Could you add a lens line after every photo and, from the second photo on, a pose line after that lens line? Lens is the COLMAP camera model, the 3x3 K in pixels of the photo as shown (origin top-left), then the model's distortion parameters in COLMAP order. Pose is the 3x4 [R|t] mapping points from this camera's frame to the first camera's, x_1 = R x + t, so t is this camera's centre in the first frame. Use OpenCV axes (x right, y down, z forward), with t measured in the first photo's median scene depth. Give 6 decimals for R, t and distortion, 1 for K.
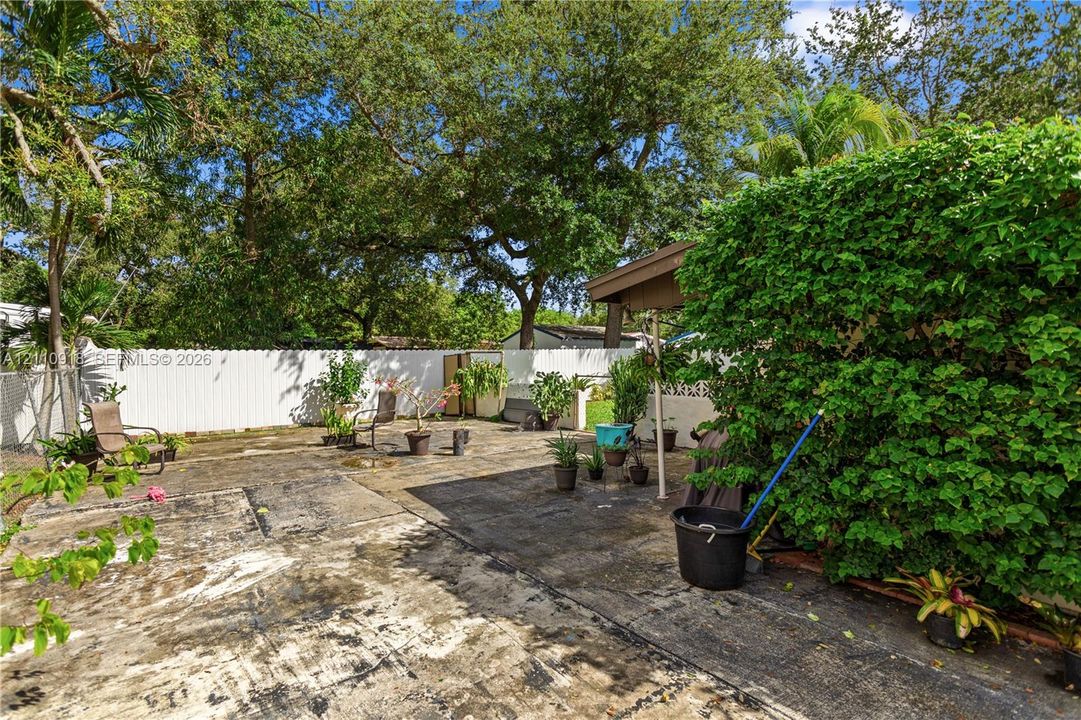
lens RADIAL K [[532.1, 0, 557.2], [0, 532.1, 356.6], [0, 0, 1]] dist [0.005761, 0.000653]
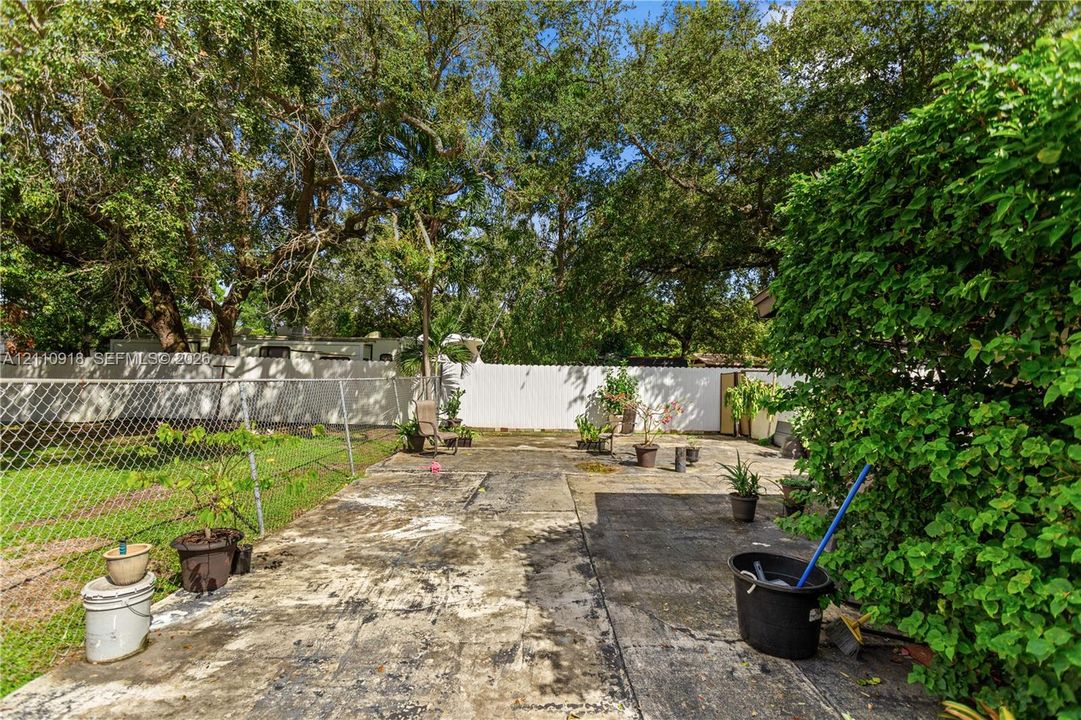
lens RADIAL K [[532.1, 0, 557.2], [0, 532.1, 356.6], [0, 0, 1]] dist [0.005761, 0.000653]
pose [[0.805023, 0.004491, -0.593226, 0.444297], [-0.023054, 0.999453, -0.023719, -0.009527], [0.592795, 0.032771, 0.804686, 0.076747]]
